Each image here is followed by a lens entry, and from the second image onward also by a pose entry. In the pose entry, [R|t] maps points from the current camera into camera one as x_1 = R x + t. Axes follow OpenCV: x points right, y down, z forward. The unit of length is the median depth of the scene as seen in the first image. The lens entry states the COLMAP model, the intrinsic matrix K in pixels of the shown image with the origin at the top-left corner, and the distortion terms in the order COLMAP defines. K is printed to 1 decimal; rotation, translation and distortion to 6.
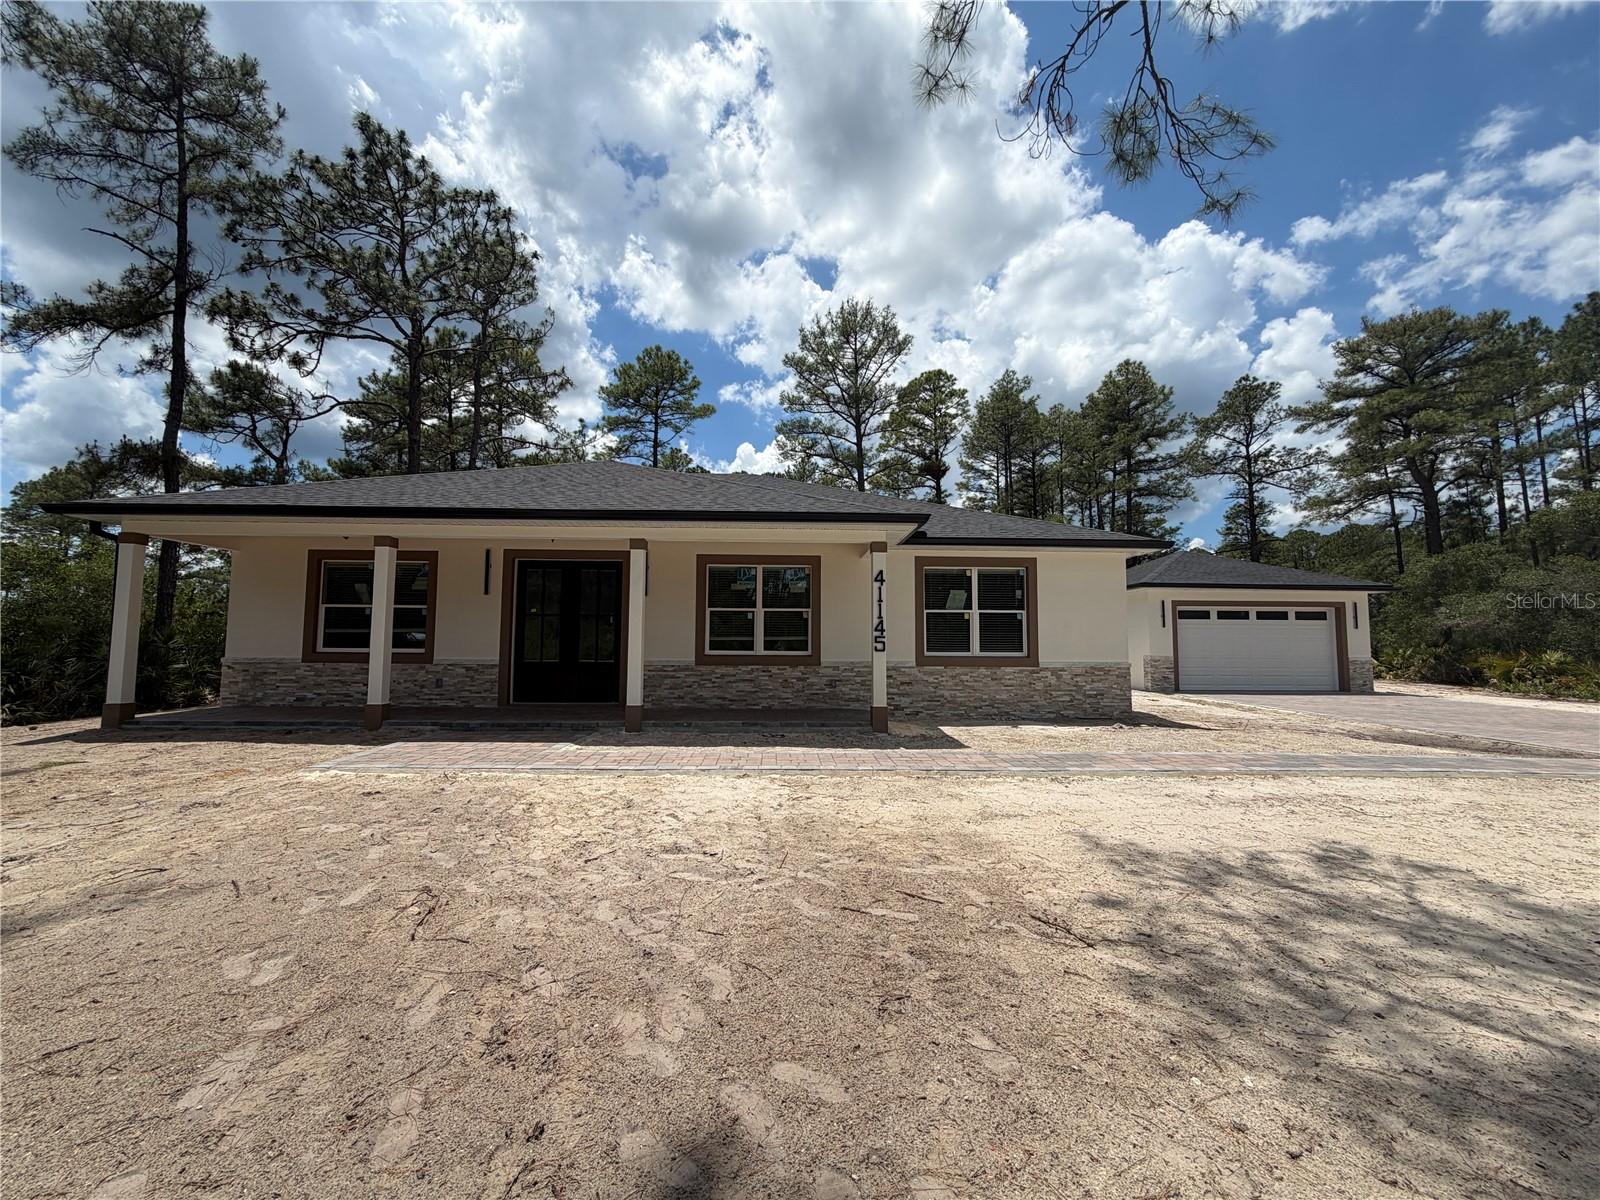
lens RADIAL K [[638.2, 0, 796.0], [0, 638.2, 598.2], [0, 0, 1]] dist [-0.001011, 0.000218]
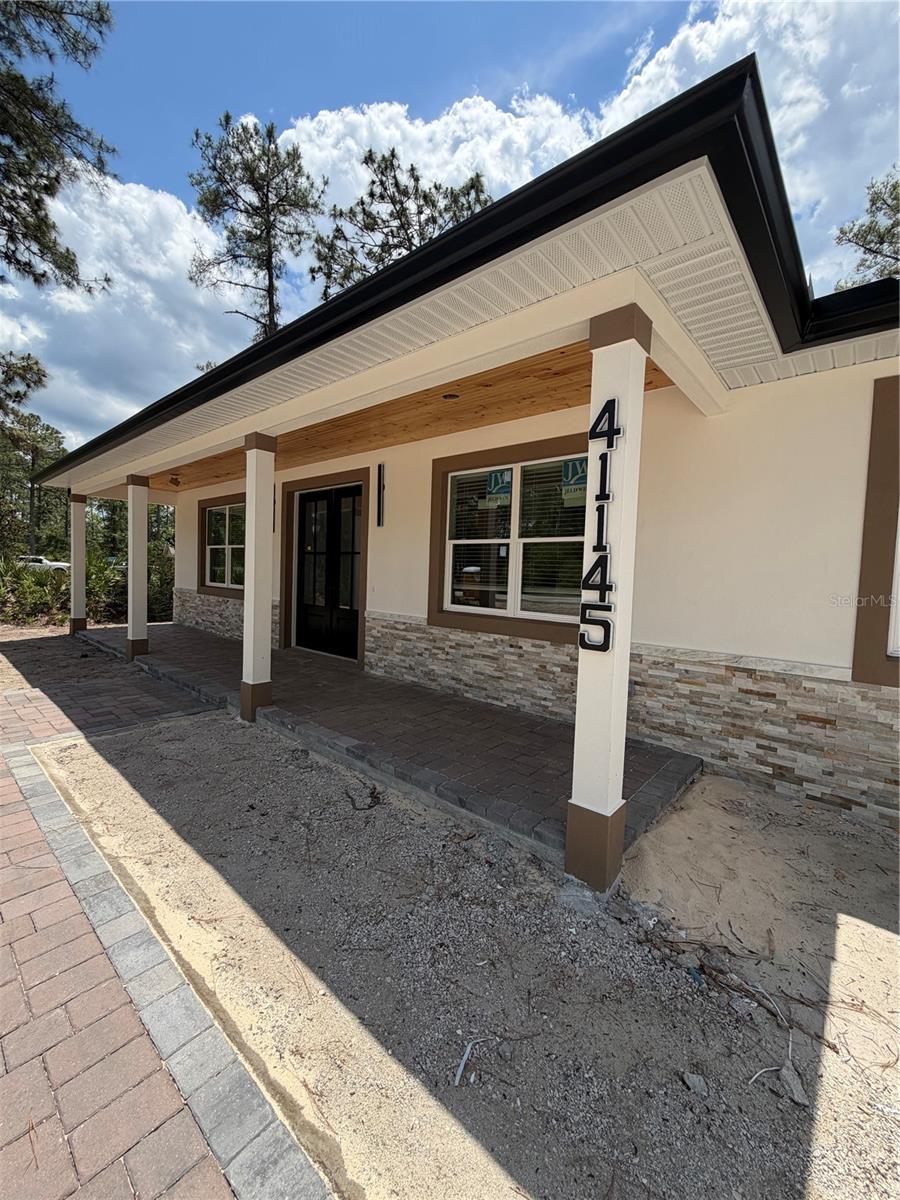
lens RADIAL K [[478.6, 0, 452.7], [0, 478.6, 597.0], [0, 0, 1]] dist [-0.001011, 0.000218]
pose [[0.731190, 0.052312, -0.680166, 0.206367], [0.022750, 0.994631, 0.100955, 0.024339], [0.681795, -0.089291, 0.726074, 0.645942]]
